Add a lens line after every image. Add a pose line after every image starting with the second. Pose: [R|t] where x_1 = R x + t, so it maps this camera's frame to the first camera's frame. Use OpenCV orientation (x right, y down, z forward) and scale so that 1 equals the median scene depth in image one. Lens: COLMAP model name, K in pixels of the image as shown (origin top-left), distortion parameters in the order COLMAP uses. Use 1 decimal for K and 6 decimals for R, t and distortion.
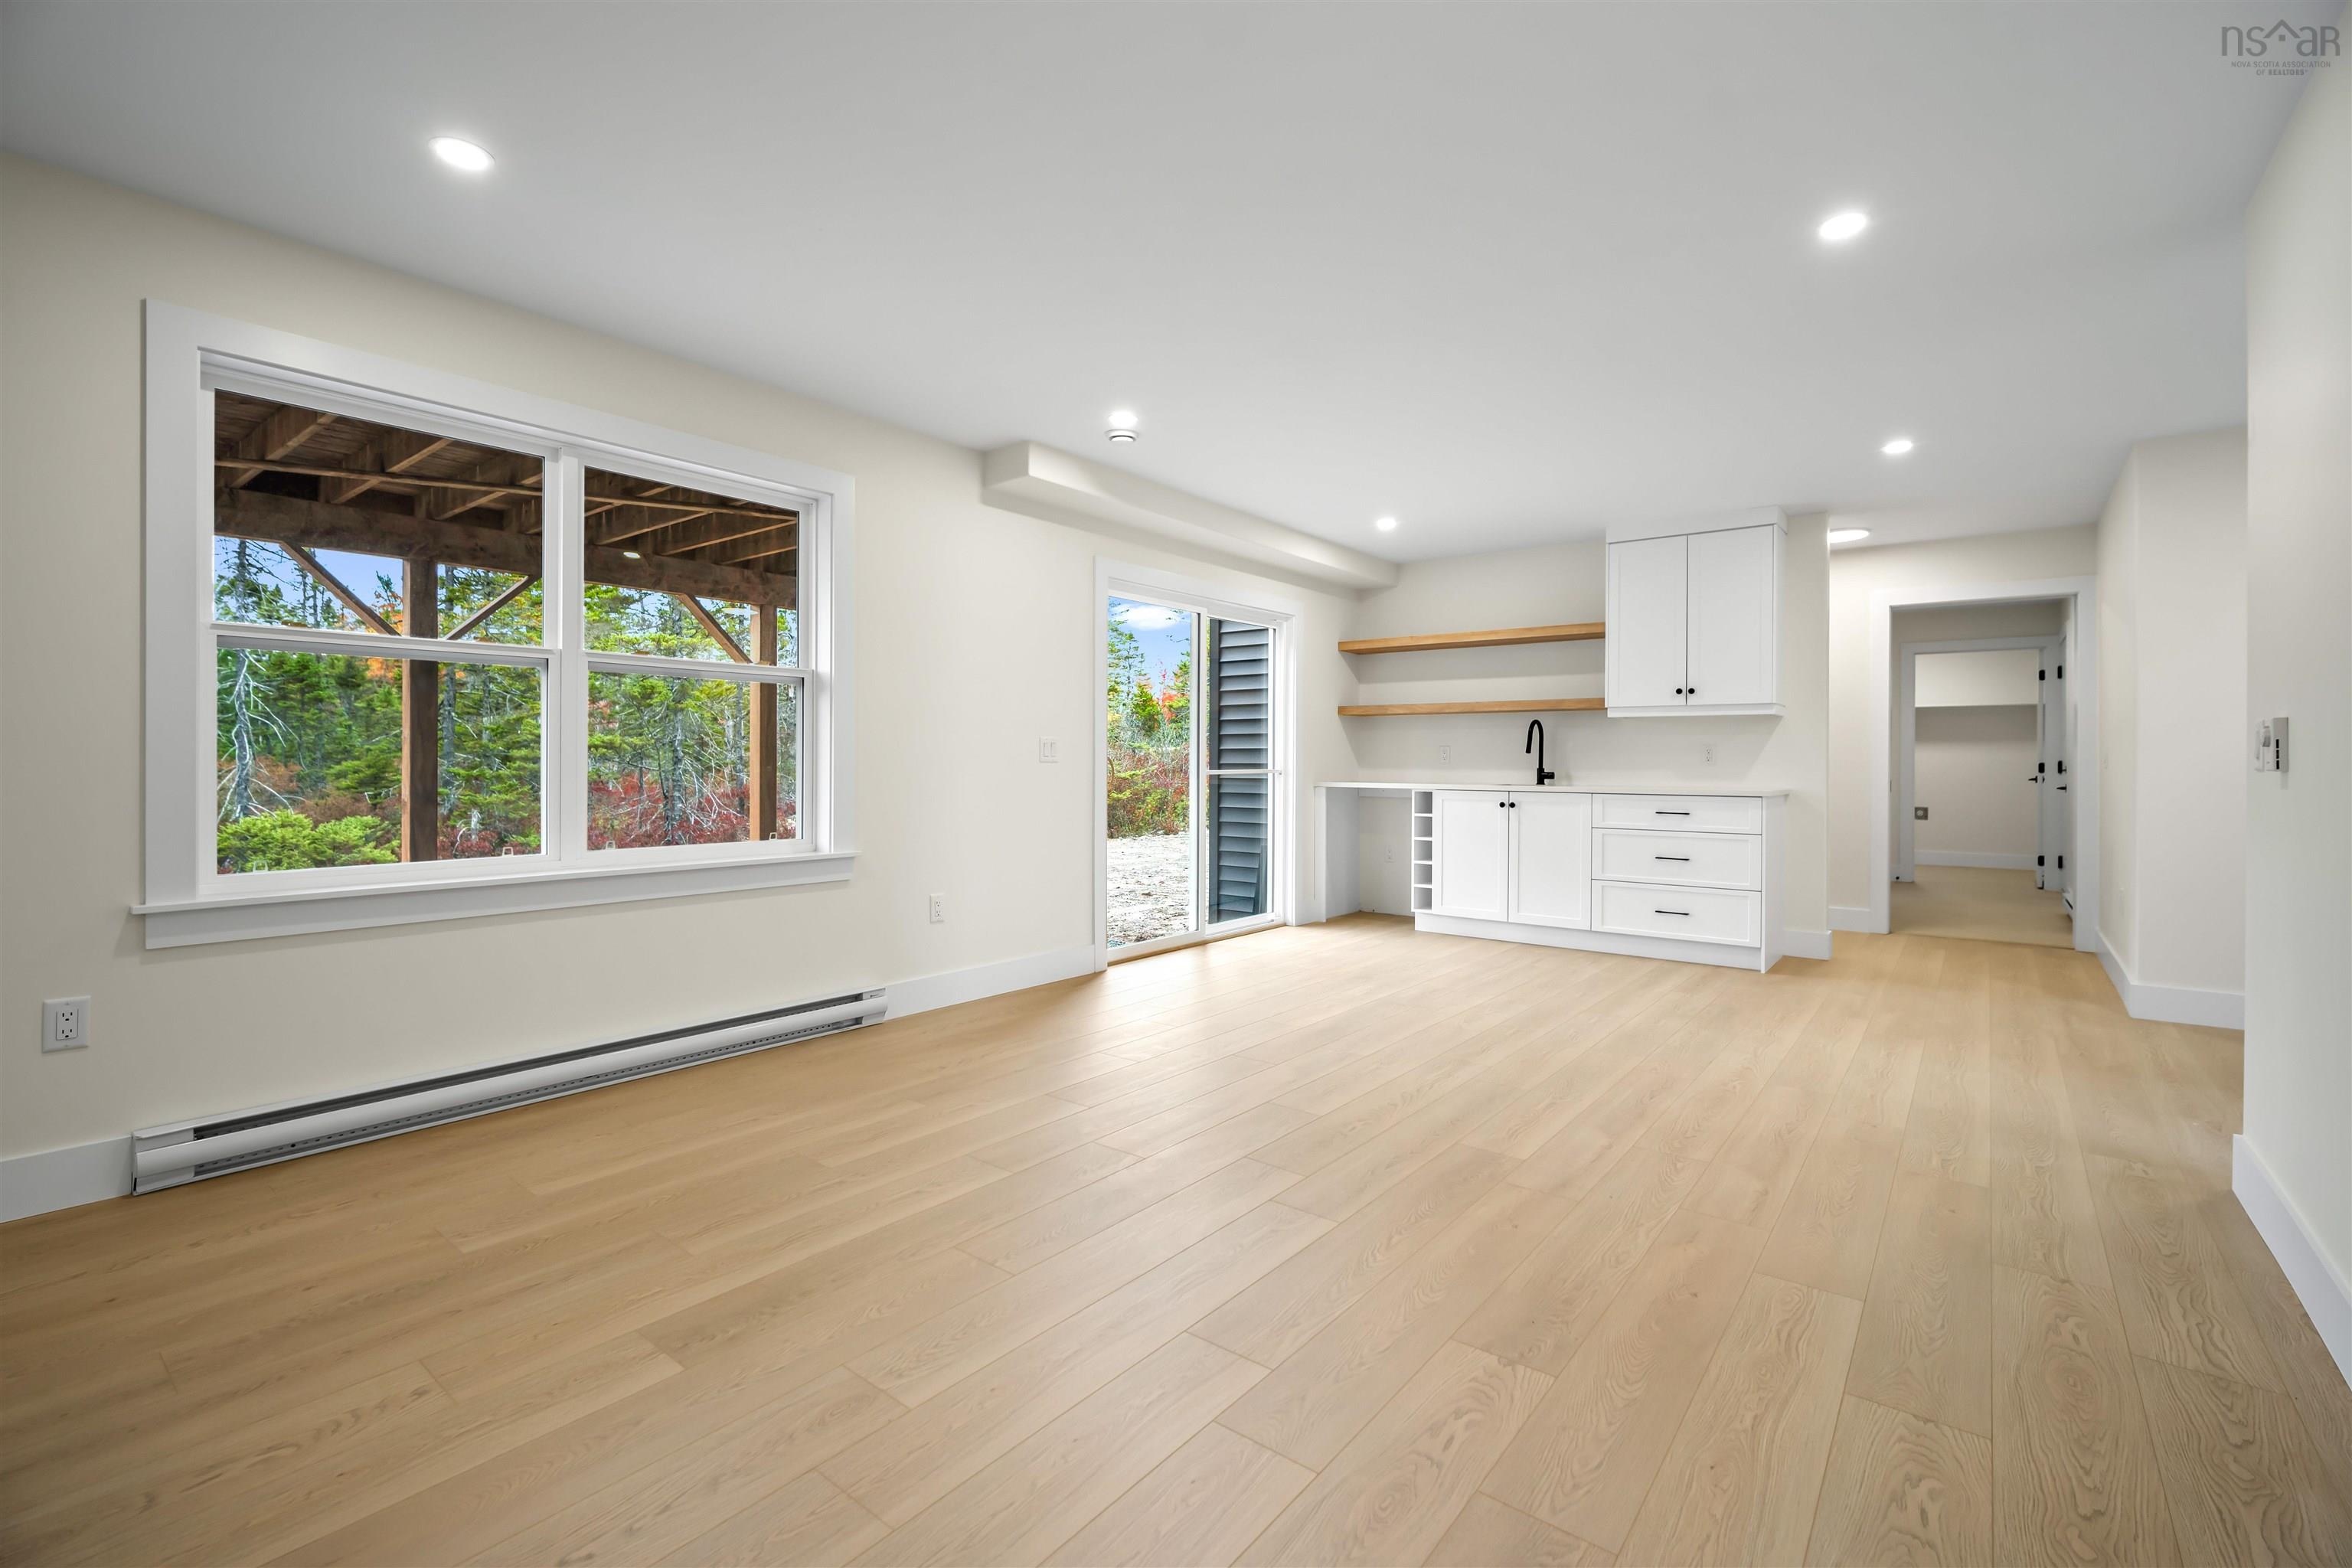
lens RADIAL K [[1026.7, 0, 1177.9], [0, 1026.7, 770.7], [0, 0, 1]] dist [-0.005783, 0.000759]
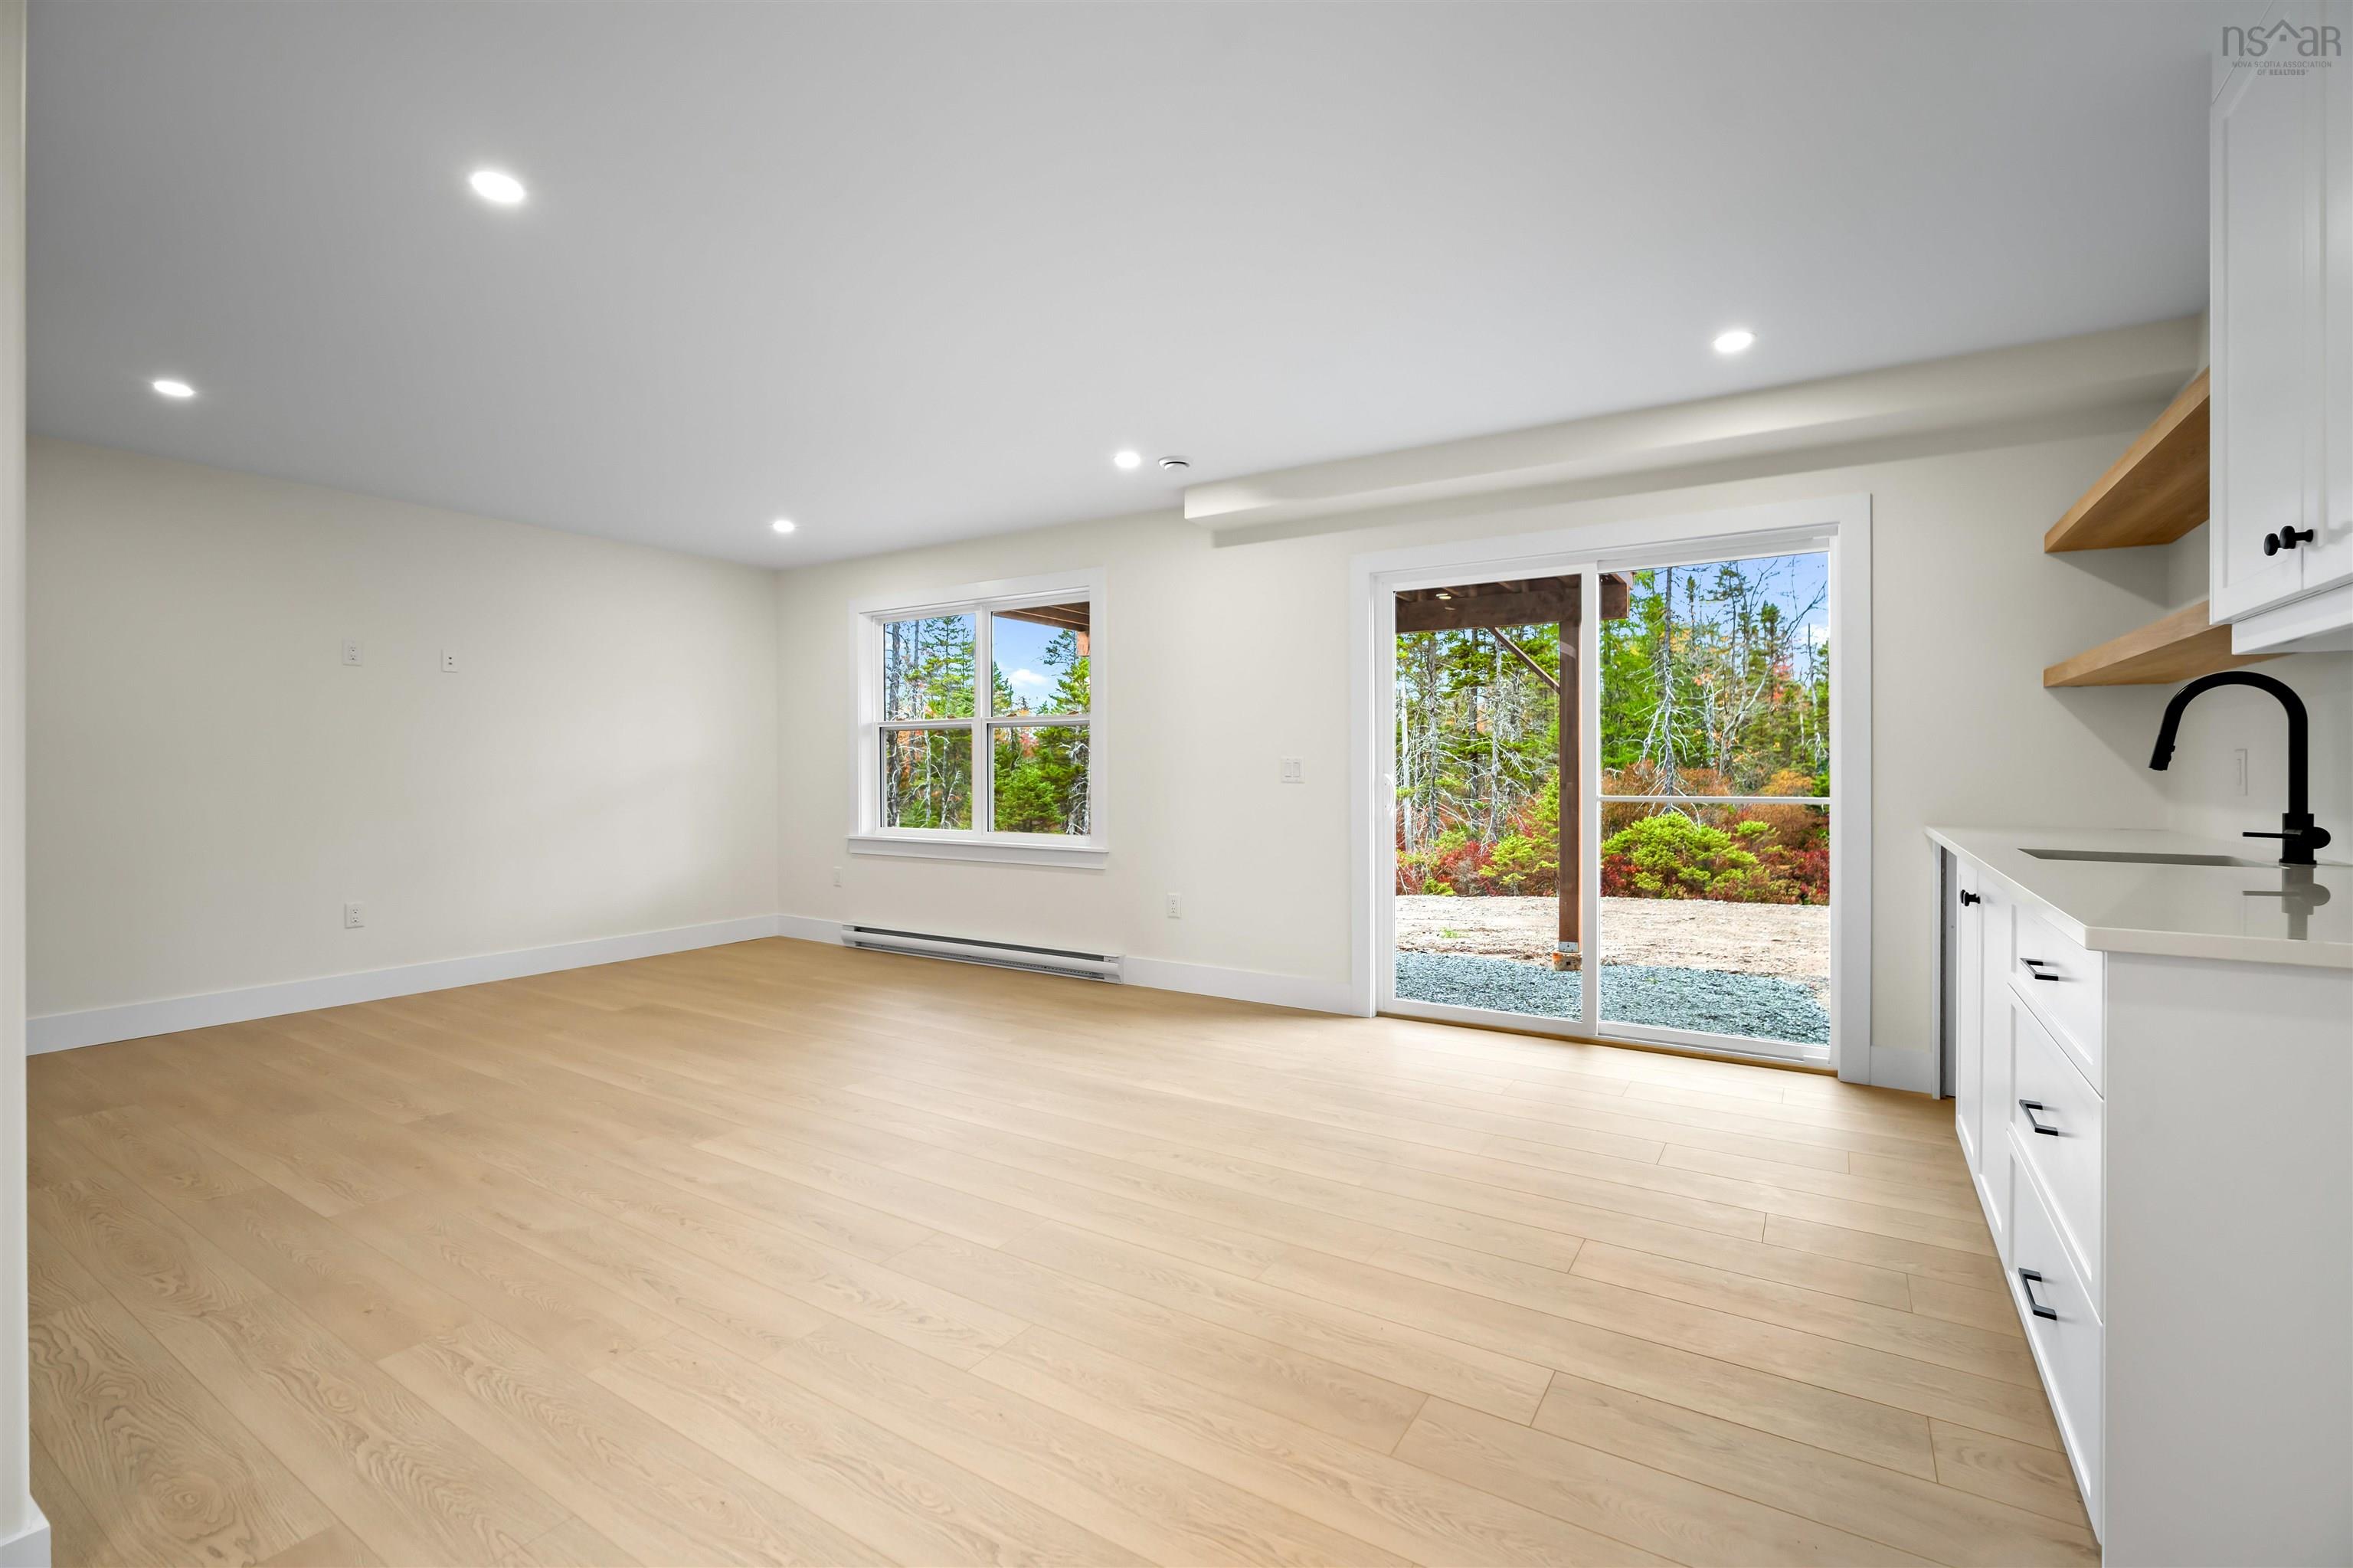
lens RADIAL K [[1027.2, 0, 1178.4], [0, 1027.2, 770.7], [0, 0, 1]] dist [-0.005783, 0.000759]
pose [[0.099773, -0.001838, -0.995009, 1.499365], [-0.007824, 0.999966, -0.002632, -0.028721], [0.994979, 0.008048, 0.099755, 1.413584]]
